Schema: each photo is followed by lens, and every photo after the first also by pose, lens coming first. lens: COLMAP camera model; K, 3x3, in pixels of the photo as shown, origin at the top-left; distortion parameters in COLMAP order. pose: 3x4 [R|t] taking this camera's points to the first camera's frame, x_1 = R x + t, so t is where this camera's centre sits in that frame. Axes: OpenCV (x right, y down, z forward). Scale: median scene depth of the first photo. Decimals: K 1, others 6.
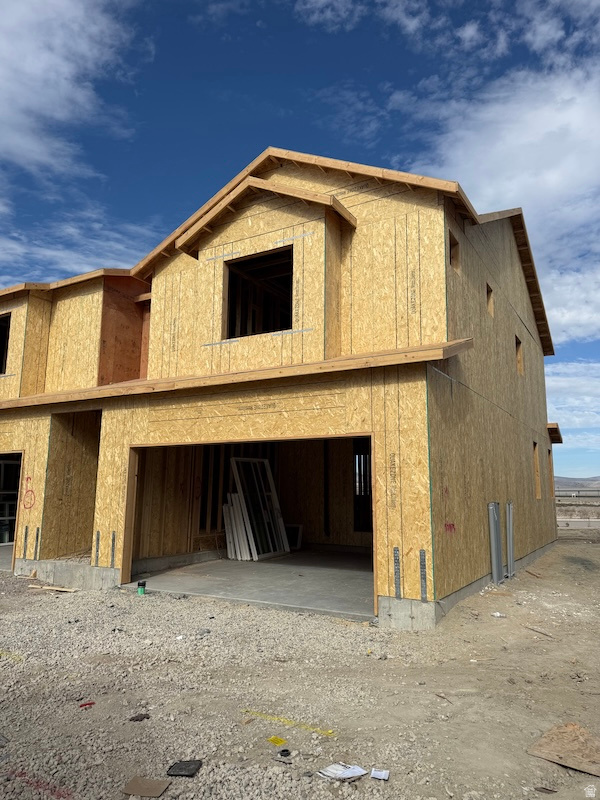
lens RADIAL K [[570.7, 0, 299.8], [0, 570.7, 396.0], [0, 0, 1]] dist [0.073391, -0.052107]
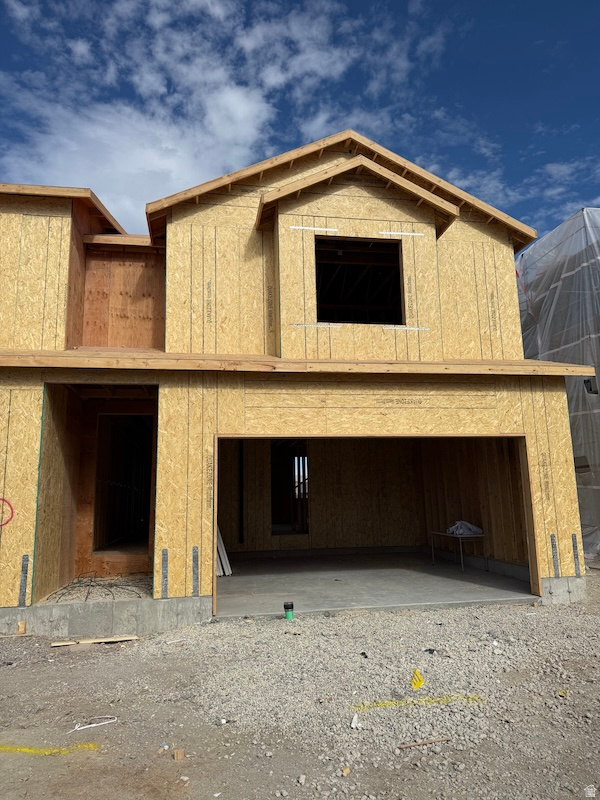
lens RADIAL K [[557.6, 0, 300.0], [0, 557.6, 400.0], [0, 0, 1]] dist [0.031659, -0.052986]
pose [[0.750859, 0.088647, 0.654486, -0.716470], [-0.079218, 0.995886, -0.044005, 0.063611], [-0.655694, -0.018806, 0.754792, 0.364506]]
